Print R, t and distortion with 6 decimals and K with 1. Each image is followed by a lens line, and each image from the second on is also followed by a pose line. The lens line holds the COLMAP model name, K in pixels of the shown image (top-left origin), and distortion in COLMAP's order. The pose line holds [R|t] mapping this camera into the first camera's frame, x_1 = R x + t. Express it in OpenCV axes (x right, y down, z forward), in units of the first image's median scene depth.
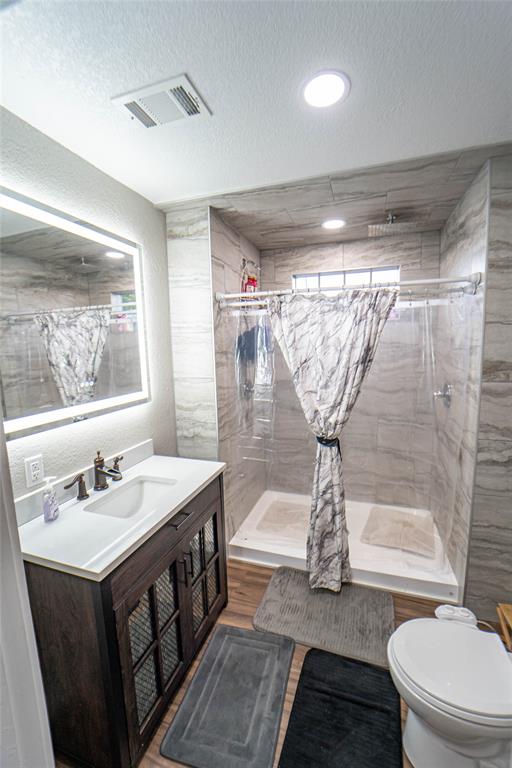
lens RADIAL K [[312.8, 0, 260.5], [0, 312.8, 382.6], [0, 0, 1]] dist [-0.019542, 0.000242]
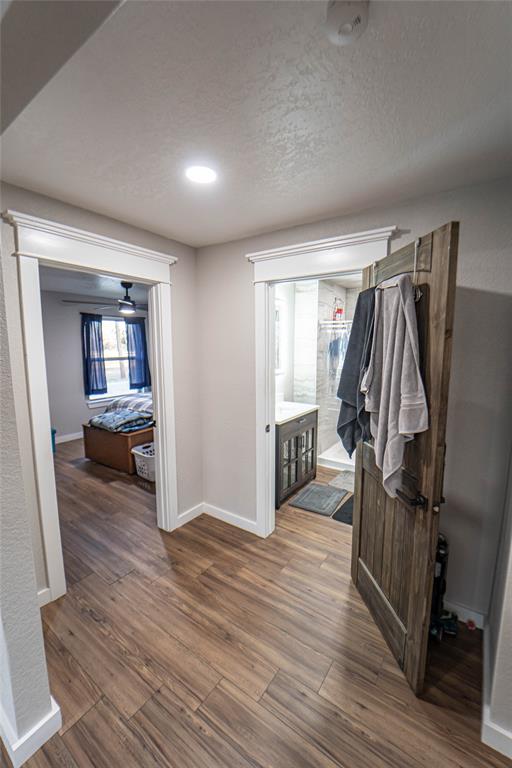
lens RADIAL K [[312.8, 0, 257.8], [0, 312.8, 384.5], [0, 0, 1]] dist [-0.019542, 0.000242]
pose [[0.956486, 0.058301, -0.285894, 0.067831], [-0.055477, 0.998298, 0.017976, 0.091824], [0.286456, -0.001333, 0.958093, -0.937407]]
